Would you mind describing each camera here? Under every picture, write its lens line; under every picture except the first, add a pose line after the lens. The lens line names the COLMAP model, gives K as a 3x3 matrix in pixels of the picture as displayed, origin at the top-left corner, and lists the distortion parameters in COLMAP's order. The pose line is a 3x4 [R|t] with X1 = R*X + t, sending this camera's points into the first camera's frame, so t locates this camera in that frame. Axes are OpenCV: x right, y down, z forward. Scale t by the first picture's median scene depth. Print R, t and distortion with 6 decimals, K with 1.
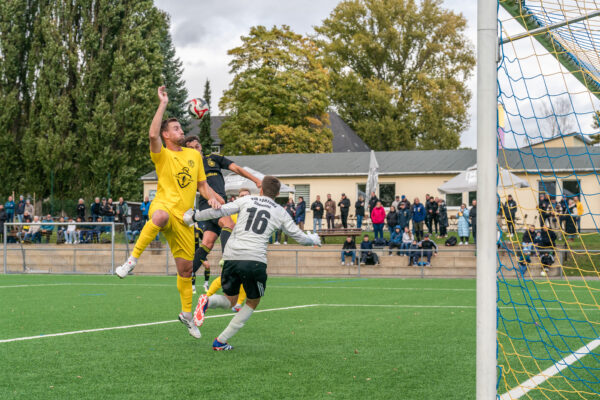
lens RADIAL K [[1198.1, 0, 296.0], [0, 1198.1, 199.3], [0, 0, 1]] dist [0.004478, 0.000000]
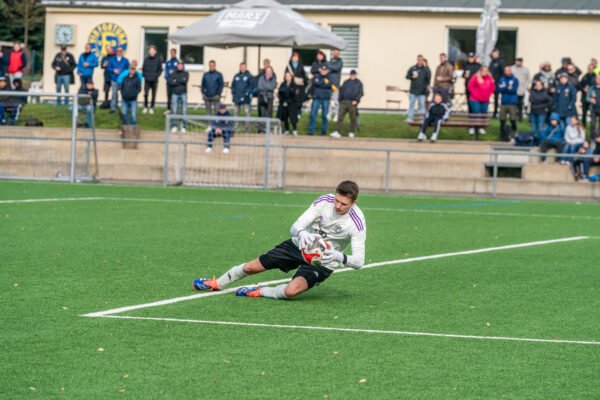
lens RADIAL K [[2758.8, 0, 300.1], [0, 2758.8, 201.0], [0, 0, 1]] dist [-0.343286, 0.000000]
pose [[0.997474, 0.028375, 0.065118, -0.129608], [-0.032815, 0.997135, 0.068154, -0.023128], [-0.062997, -0.070118, 0.995547, -0.351484]]
